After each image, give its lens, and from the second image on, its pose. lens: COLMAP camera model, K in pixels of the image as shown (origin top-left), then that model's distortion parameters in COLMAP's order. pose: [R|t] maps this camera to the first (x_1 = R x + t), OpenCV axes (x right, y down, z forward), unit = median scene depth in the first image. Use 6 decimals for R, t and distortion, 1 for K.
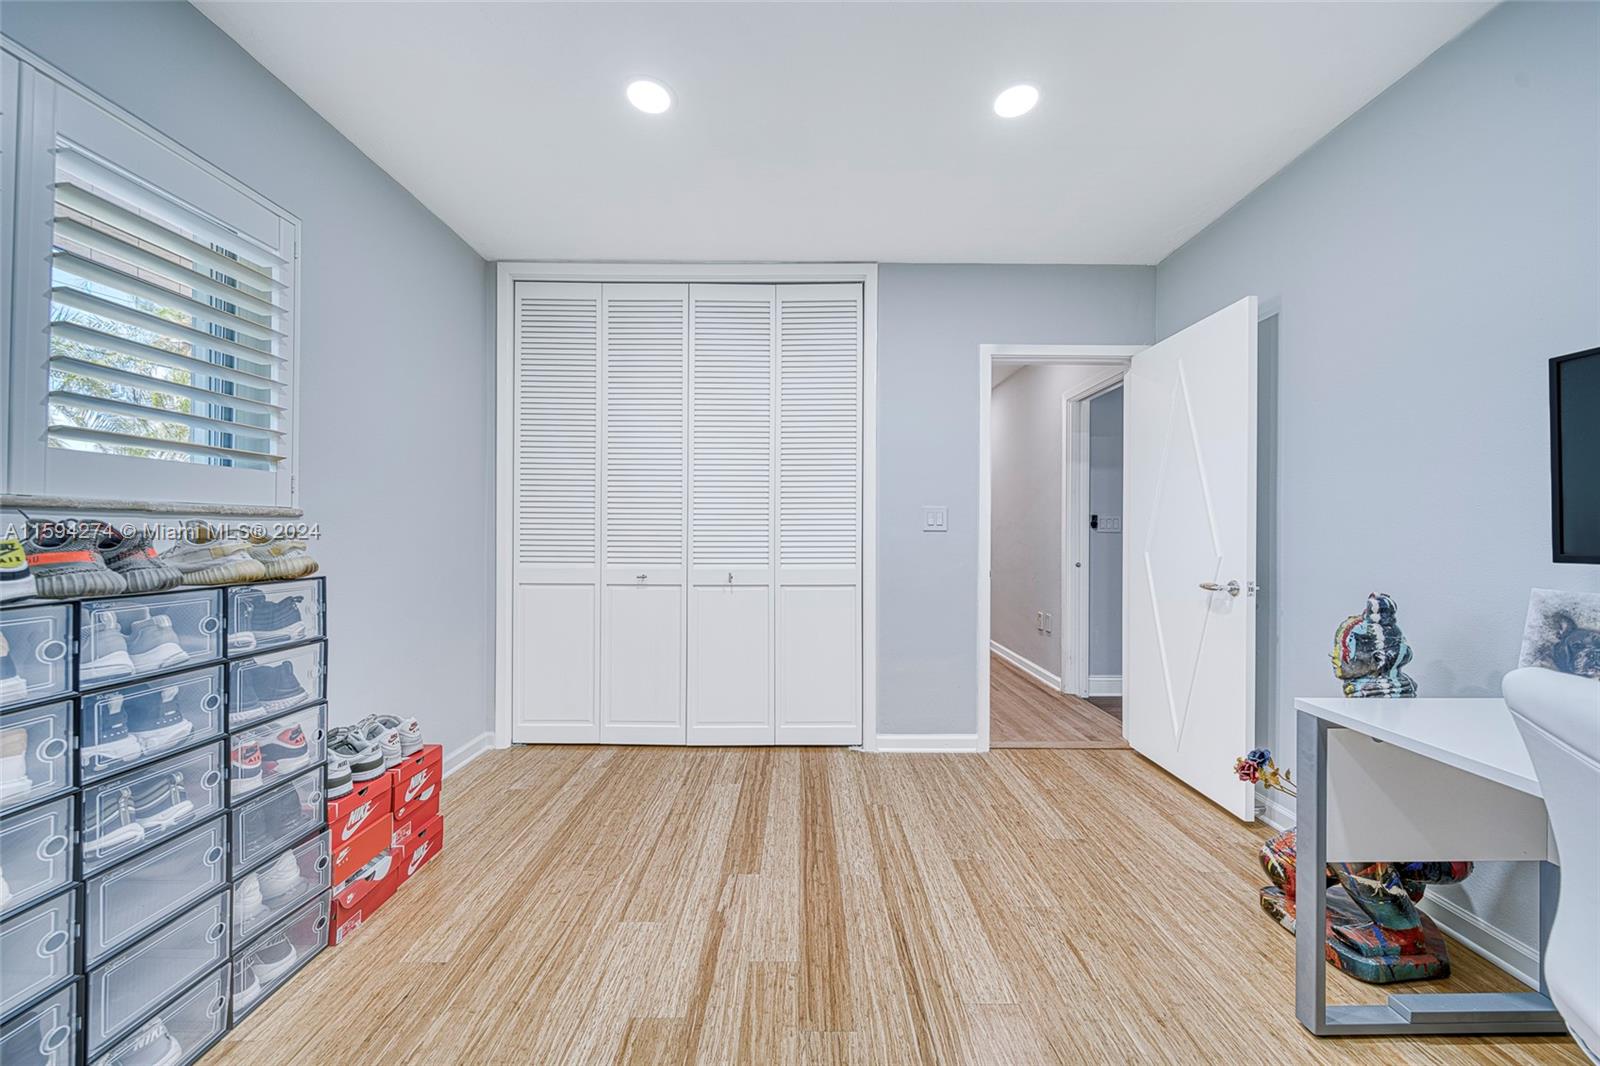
lens RADIAL K [[565.5, 0, 801.4], [0, 565.5, 529.8], [0, 0, 1]] dist [-0.000217, -0.000502]
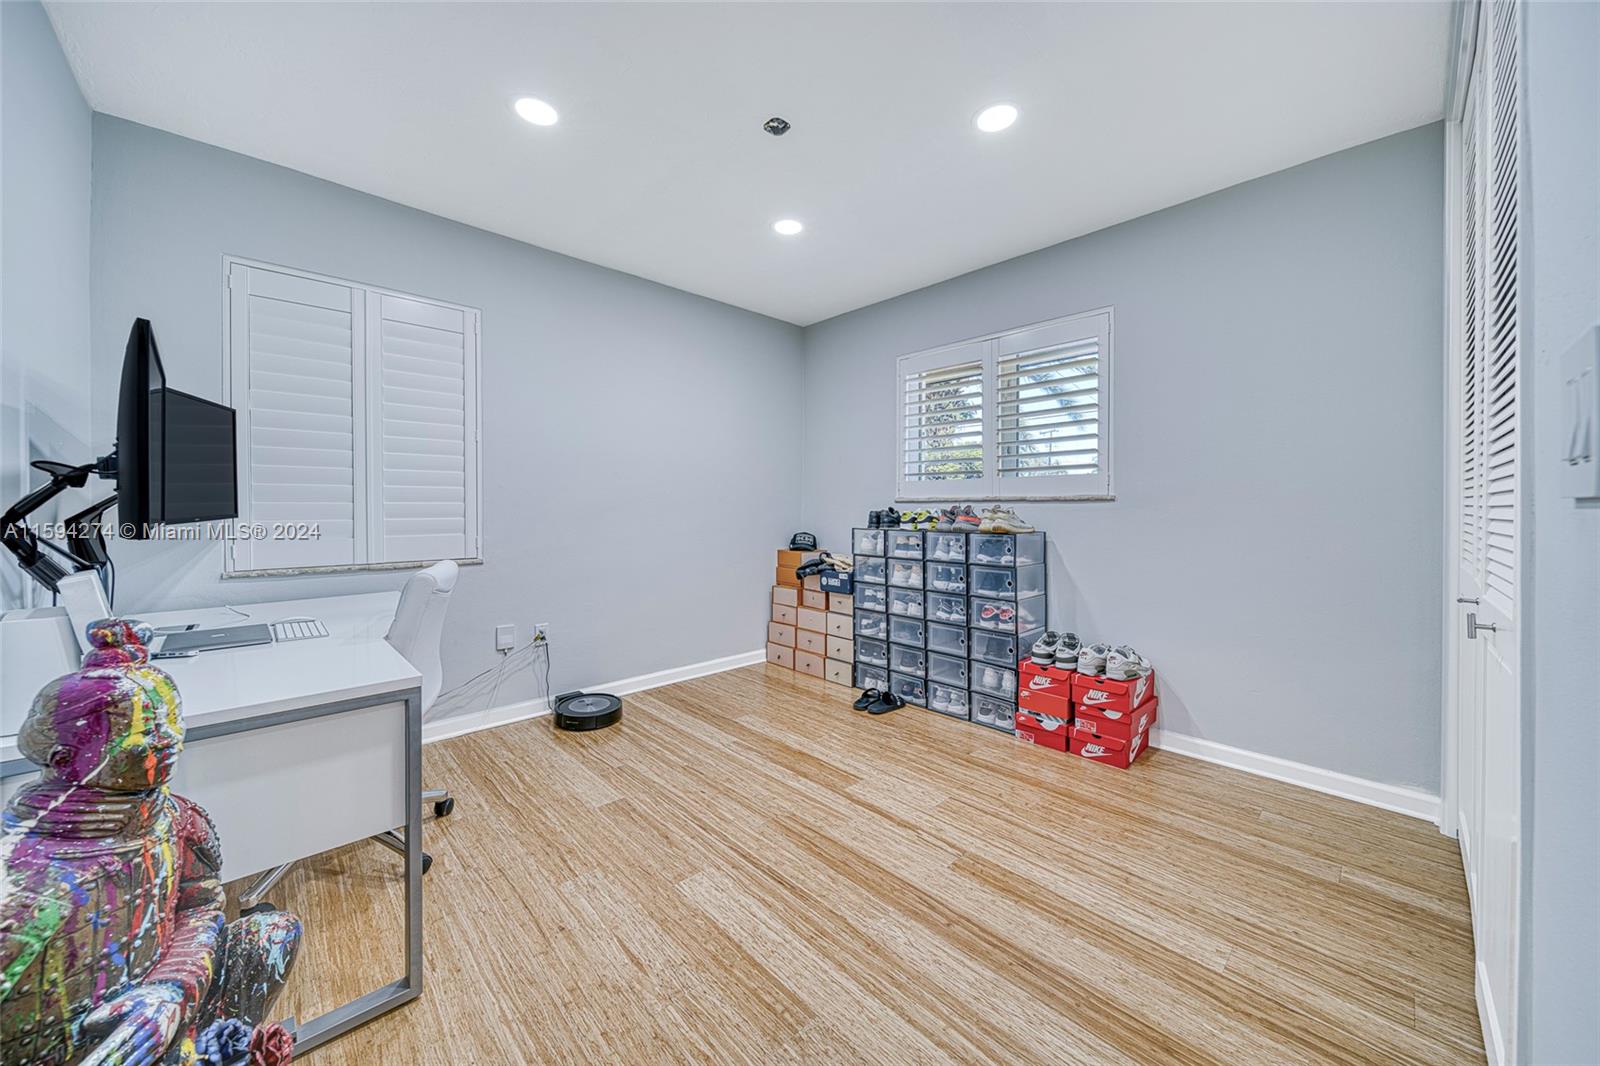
lens RADIAL K [[565.5, 0, 801.4], [0, 565.5, 529.8], [0, 0, 1]] dist [-0.000217, -0.000502]
pose [[-0.727304, 0.020260, -0.686016, 0.848978], [0.003947, 0.999671, 0.025338, 0.023558], [0.686304, 0.015721, -0.727145, 1.737437]]
